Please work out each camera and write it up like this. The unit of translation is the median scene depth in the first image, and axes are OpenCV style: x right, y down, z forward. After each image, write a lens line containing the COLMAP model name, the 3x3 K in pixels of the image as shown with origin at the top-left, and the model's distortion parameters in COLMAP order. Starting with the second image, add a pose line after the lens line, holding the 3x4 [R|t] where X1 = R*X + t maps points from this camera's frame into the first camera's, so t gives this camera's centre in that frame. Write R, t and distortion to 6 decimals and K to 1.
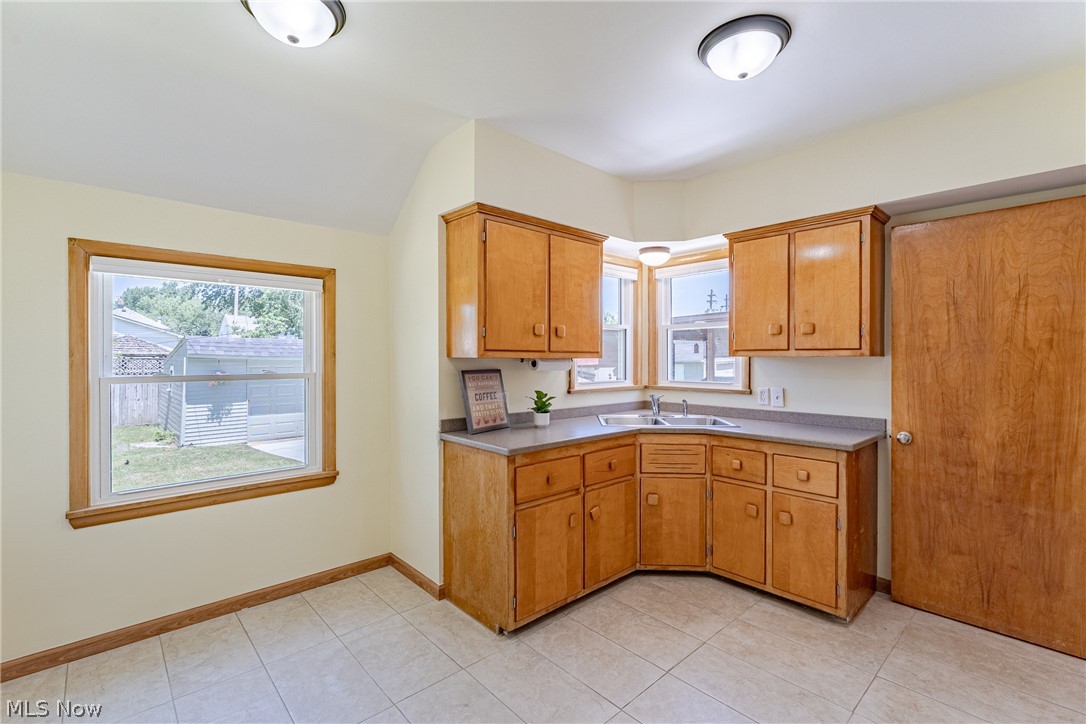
lens RADIAL K [[495.0, 0, 515.5], [0, 495.0, 358.9], [0, 0, 1]] dist [0.006830, -0.000688]
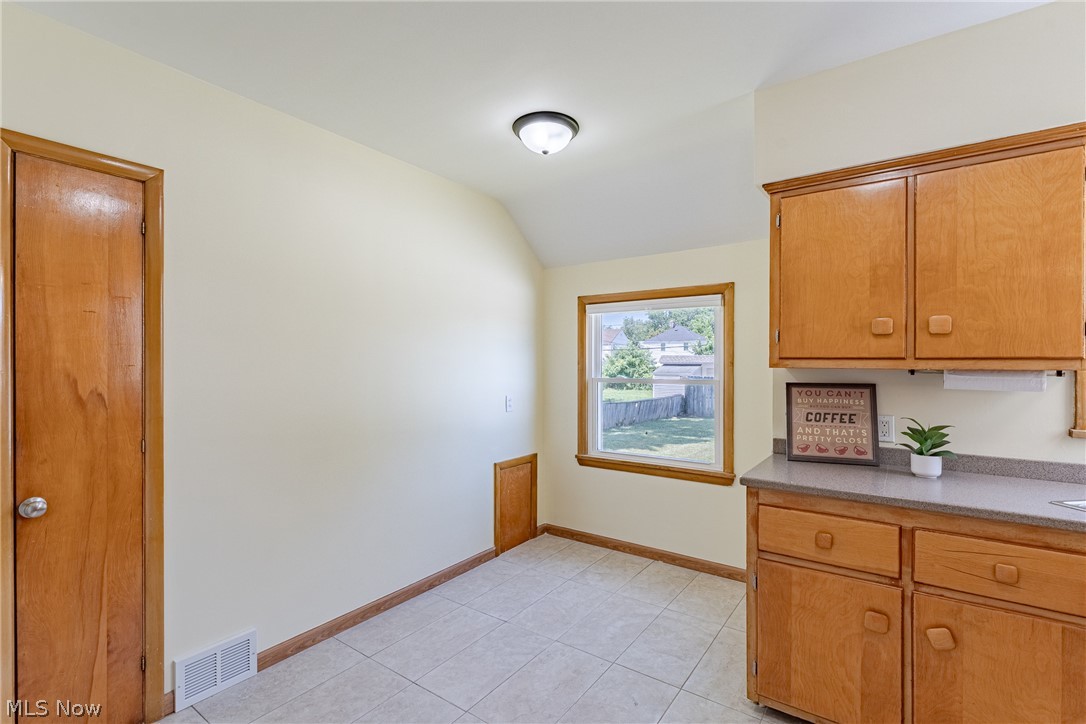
lens RADIAL K [[484.8, 0, 550.8], [0, 484.8, 364.8], [0, 0, 1]] dist [0.002130, 0.000300]
pose [[0.239985, 0.002375, -0.970774, 0.589747], [-0.005120, 0.999986, 0.001181, -0.005801], [0.970763, 0.004687, 0.239994, 0.410524]]
